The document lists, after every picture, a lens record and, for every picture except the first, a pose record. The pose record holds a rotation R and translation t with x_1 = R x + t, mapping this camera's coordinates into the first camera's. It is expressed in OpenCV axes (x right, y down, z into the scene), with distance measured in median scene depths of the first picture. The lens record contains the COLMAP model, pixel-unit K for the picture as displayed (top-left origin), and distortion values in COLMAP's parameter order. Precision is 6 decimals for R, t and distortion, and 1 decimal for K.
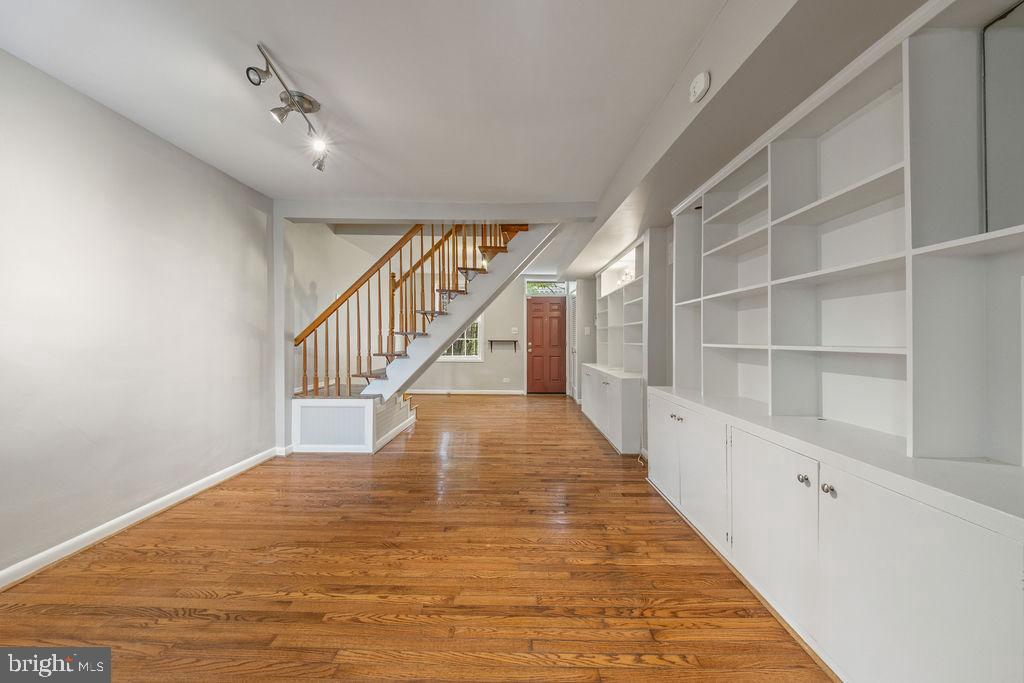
lens RADIAL K [[350.9, 0, 516.7], [0, 350.9, 336.2], [0, 0, 1]] dist [-0.000287, -0.000105]
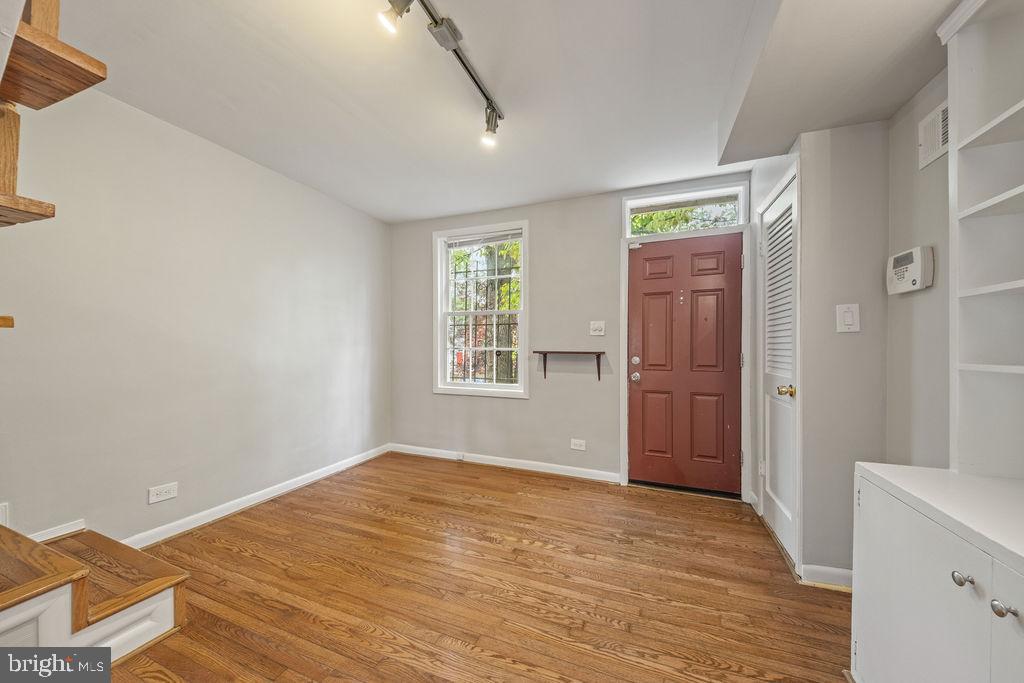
lens RADIAL K [[352.7, 0, 514.6], [0, 352.7, 345.6], [0, 0, 1]] dist [-0.000638, -0.000164]
pose [[0.931253, -0.001016, -0.364372, 0.069331], [0.001846, 0.999996, 0.001931, 0.005034], [0.364369, -0.002471, 0.931252, 0.722849]]
